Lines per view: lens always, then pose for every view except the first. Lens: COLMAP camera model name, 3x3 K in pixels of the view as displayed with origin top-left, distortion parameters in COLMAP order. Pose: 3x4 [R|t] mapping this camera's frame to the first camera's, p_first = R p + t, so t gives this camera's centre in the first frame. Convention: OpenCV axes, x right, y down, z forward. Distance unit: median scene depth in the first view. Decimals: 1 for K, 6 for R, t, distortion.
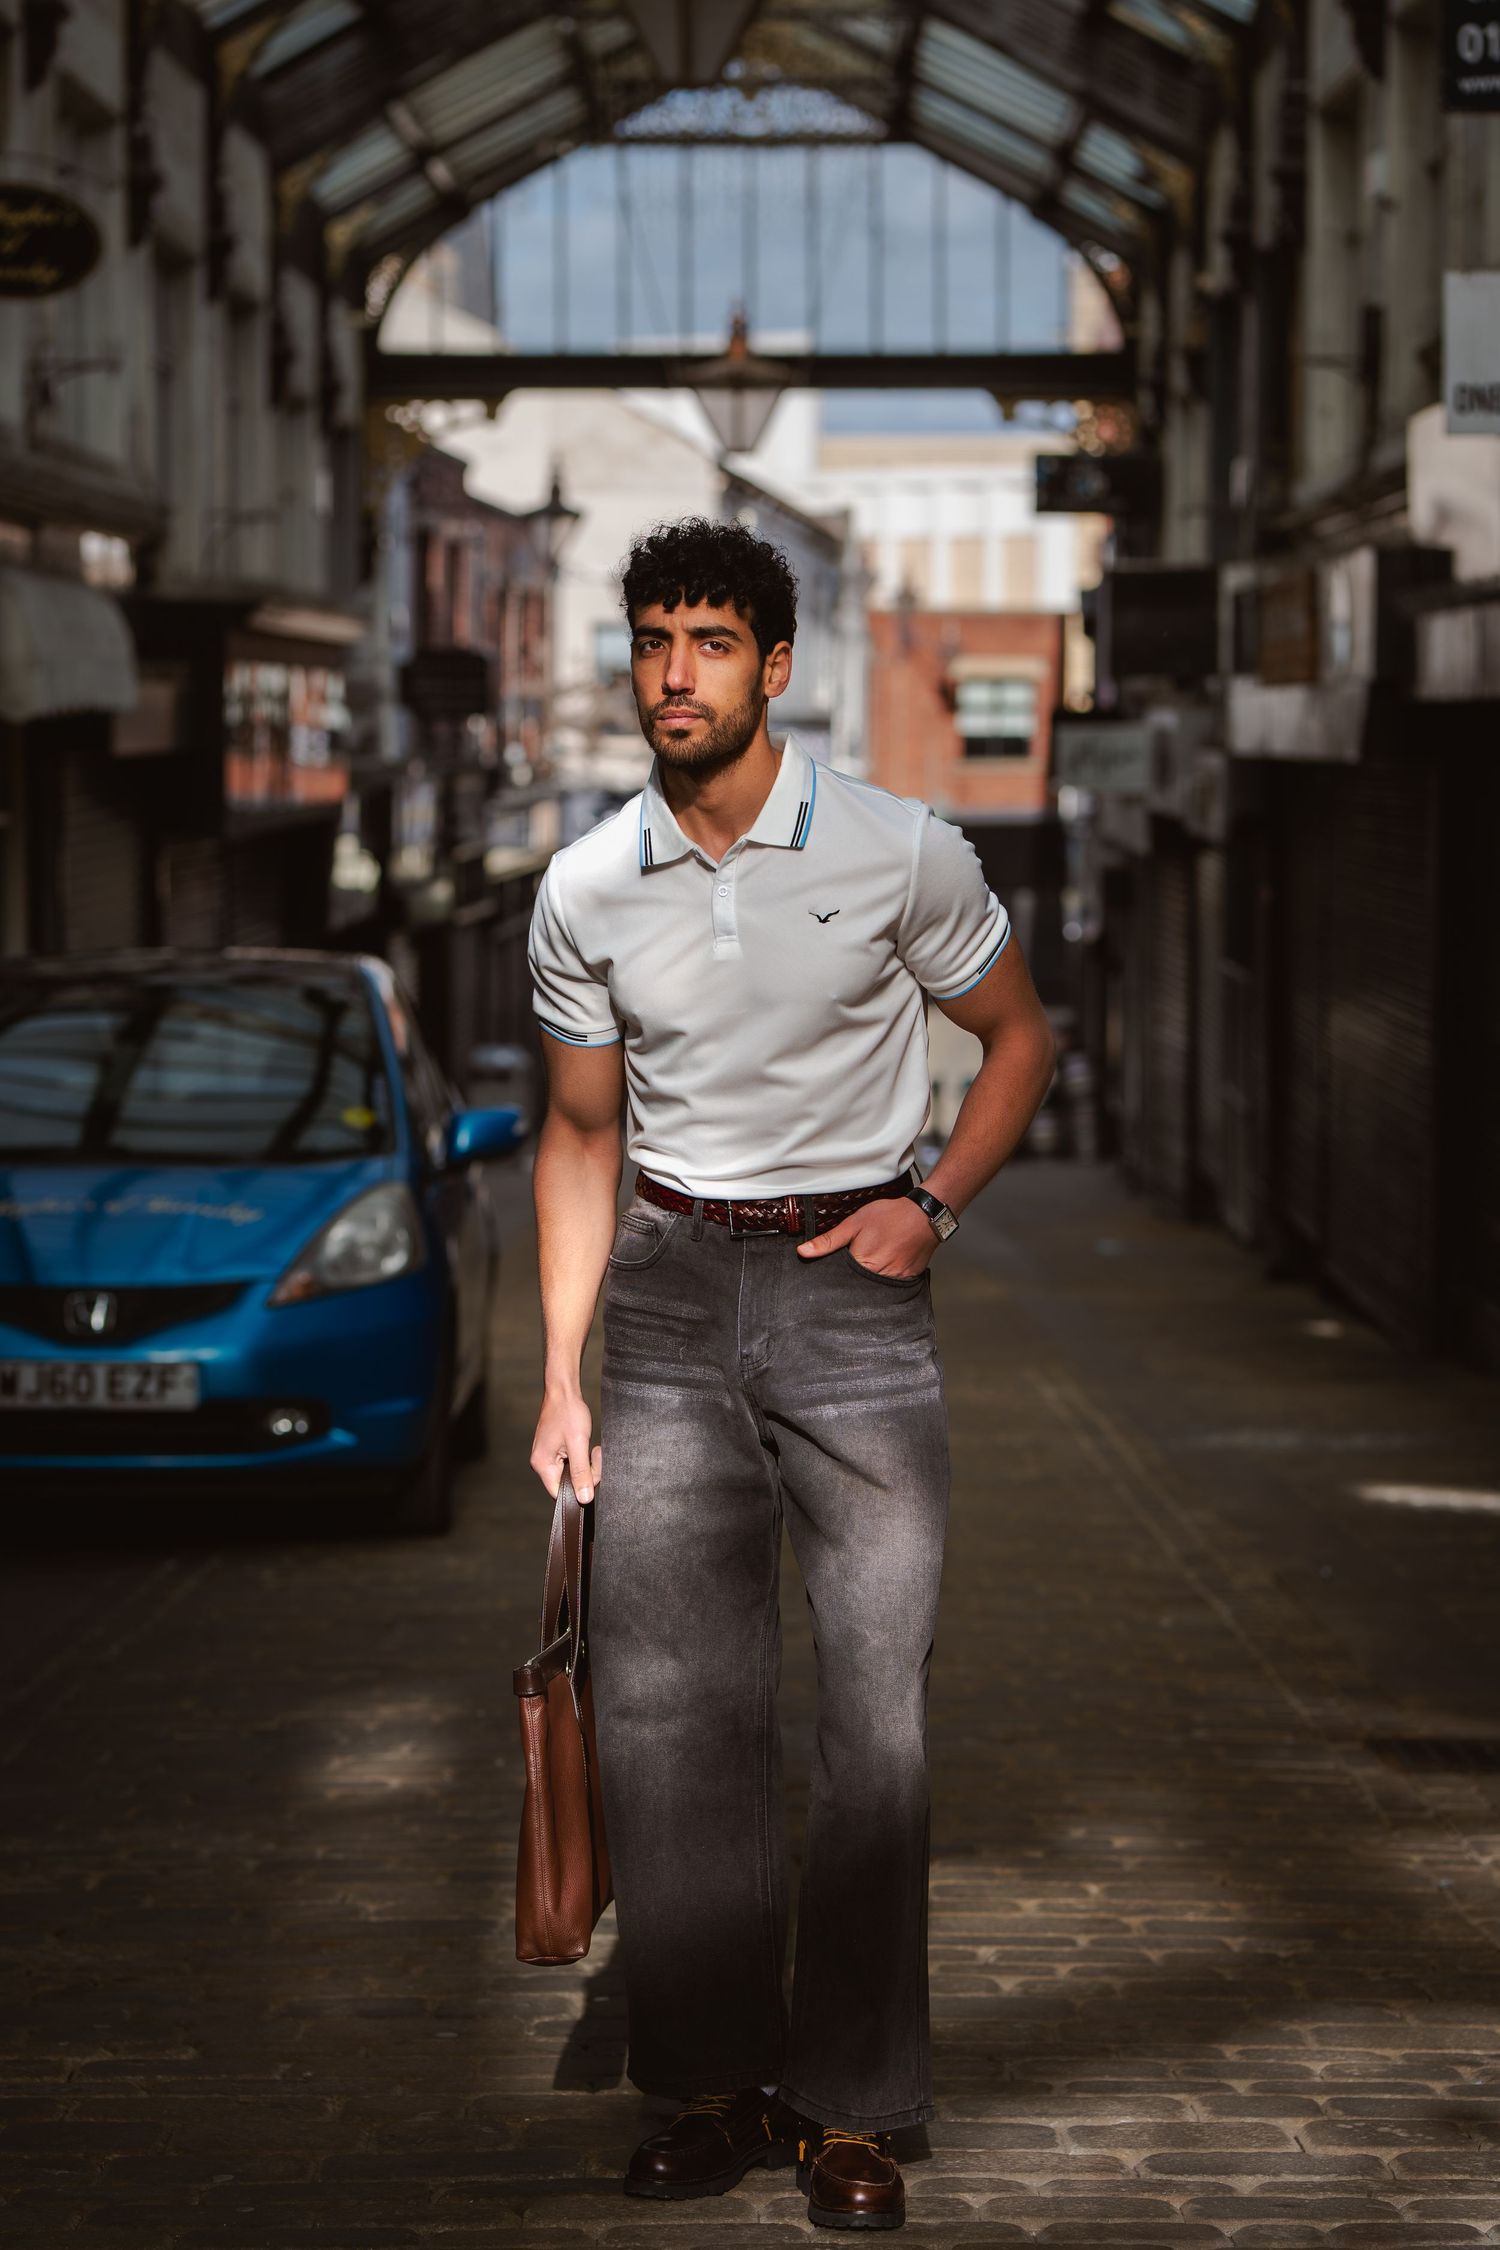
lens RADIAL K [[5831.5, 0, 625.7], [0, 5831.5, 1217.2], [0, 0, 1]] dist [-0.016206, -0.230287]
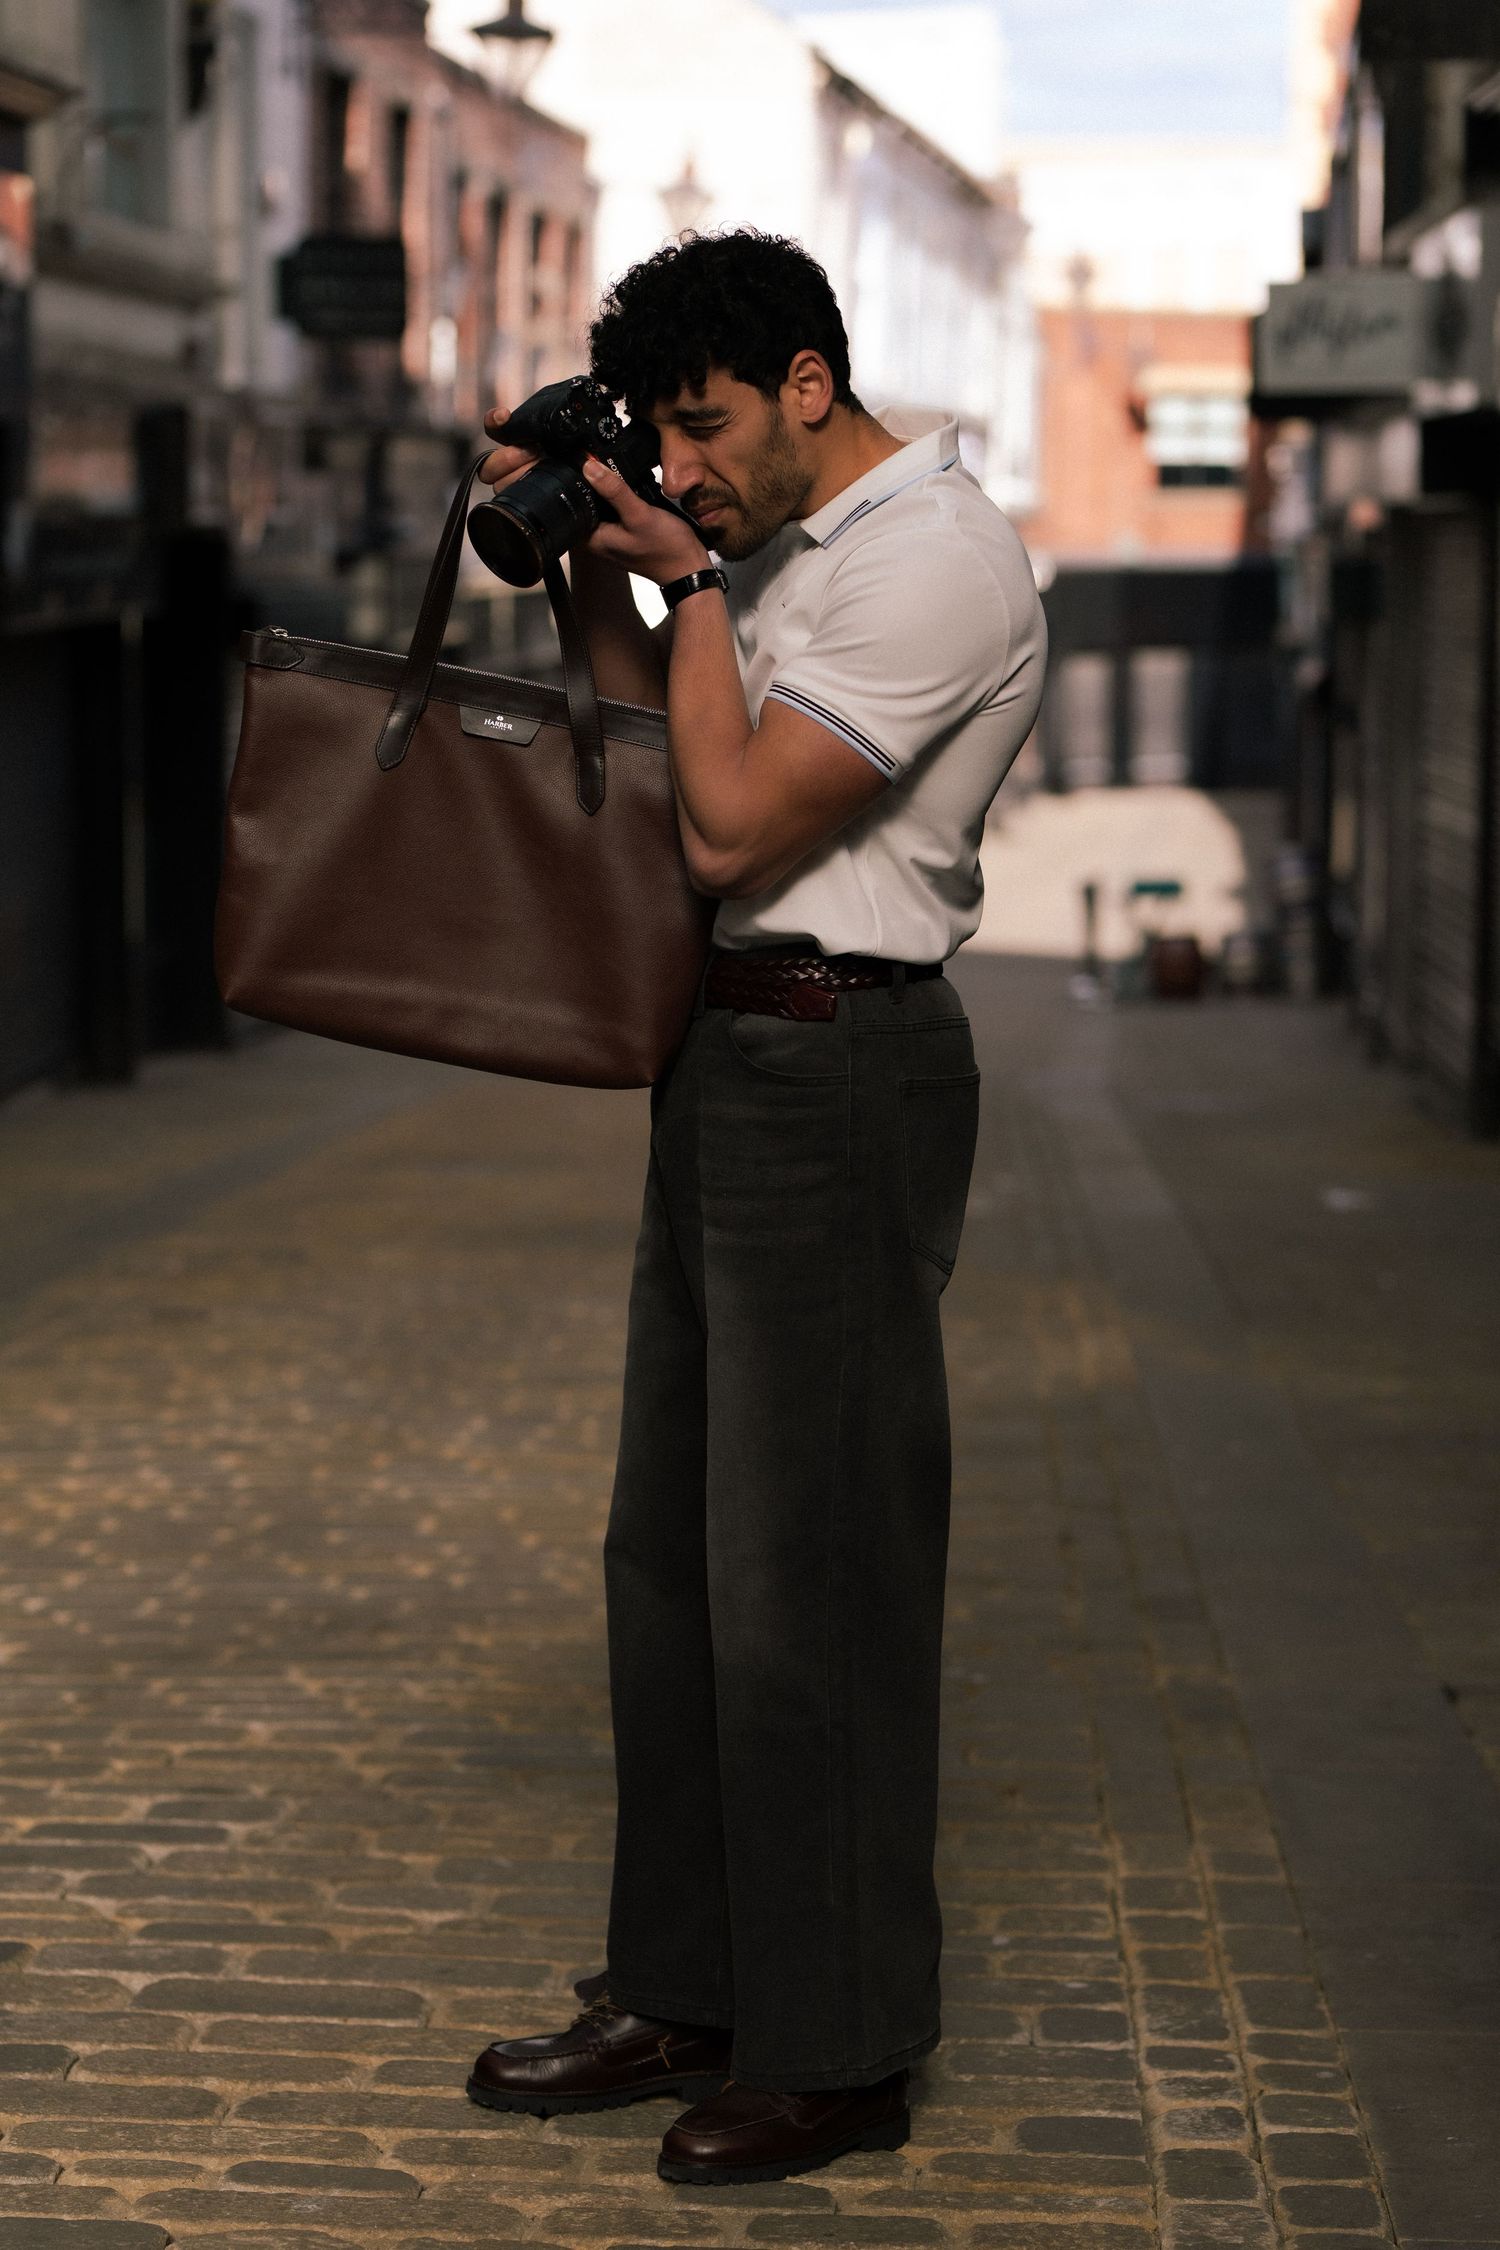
lens RADIAL K [[5831.5, 0, 625.7], [0, 5831.5, 1217.2], [0, 0, 1]] dist [-0.016206, -0.230287]
pose [[0.999335, 0.006288, -0.035906, 0.030508], [-0.005004, 0.999348, 0.035760, -0.010676], [0.036108, -0.035556, 0.998715, 0.390489]]
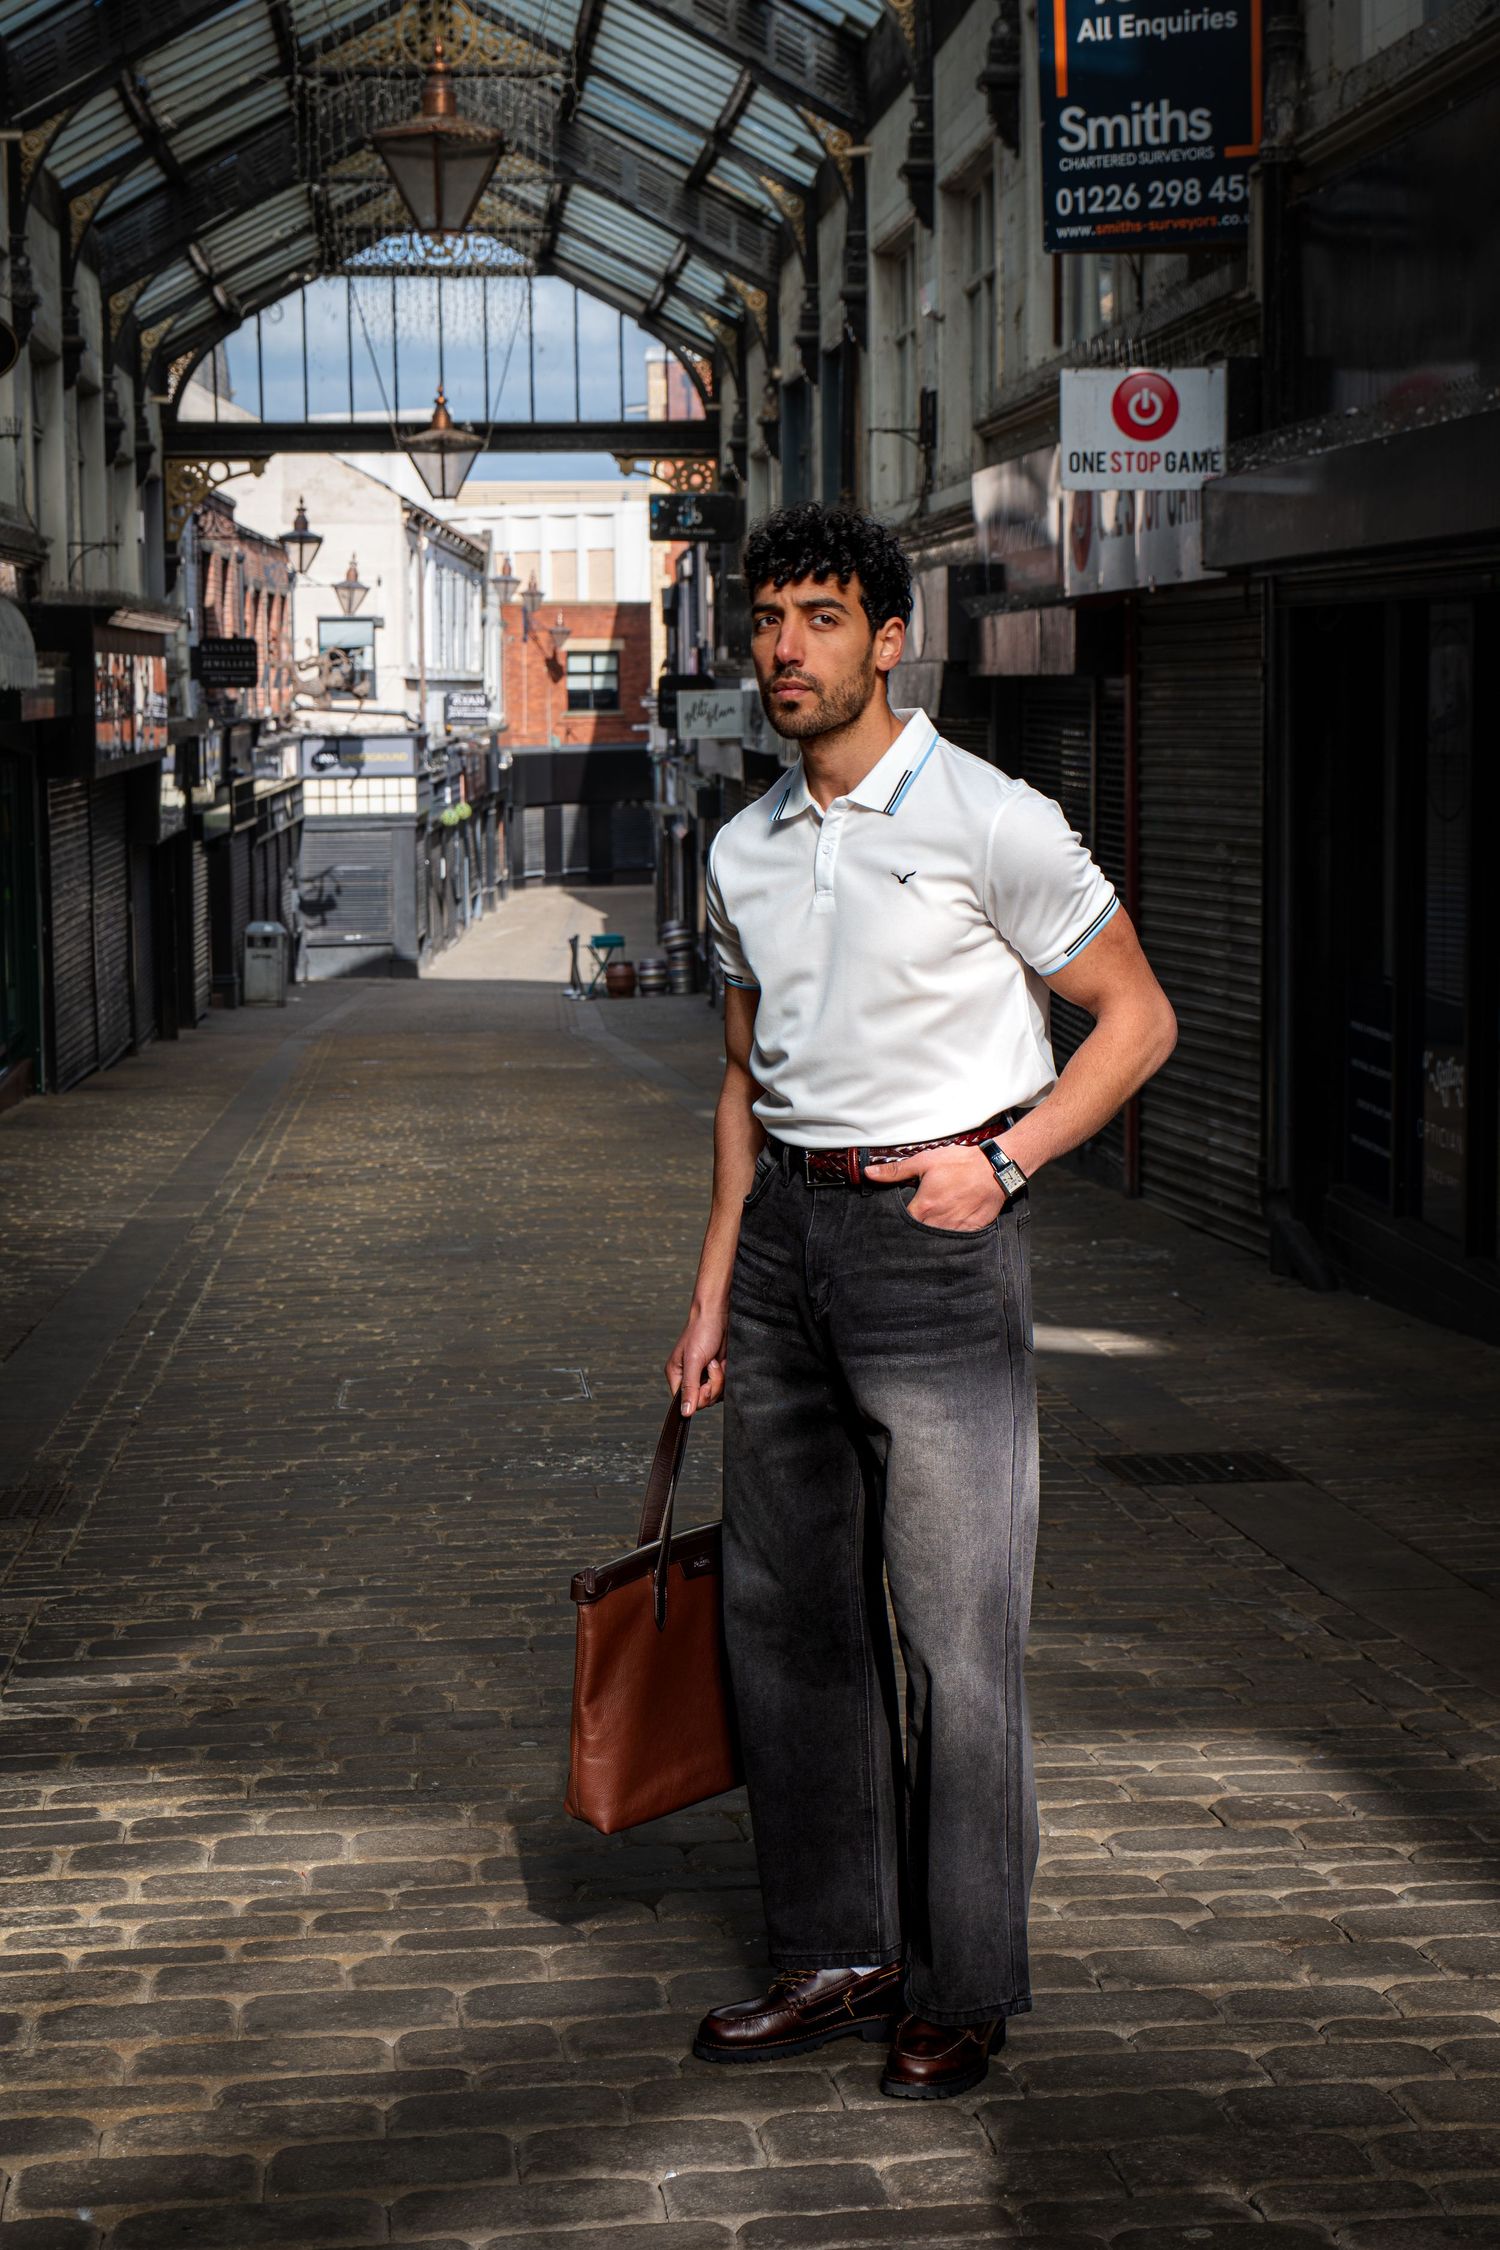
lens RADIAL K [[4060.8, 0, 750.0], [0, 4060.8, 1125.0], [0, 0, 1]] dist [-0.000896, -0.011703]
pose [[0.994141, -0.019915, 0.106238, -0.013748], [0.017308, 0.999527, 0.025406, -0.003520], [-0.106693, -0.023418, 0.994016, 0.018441]]
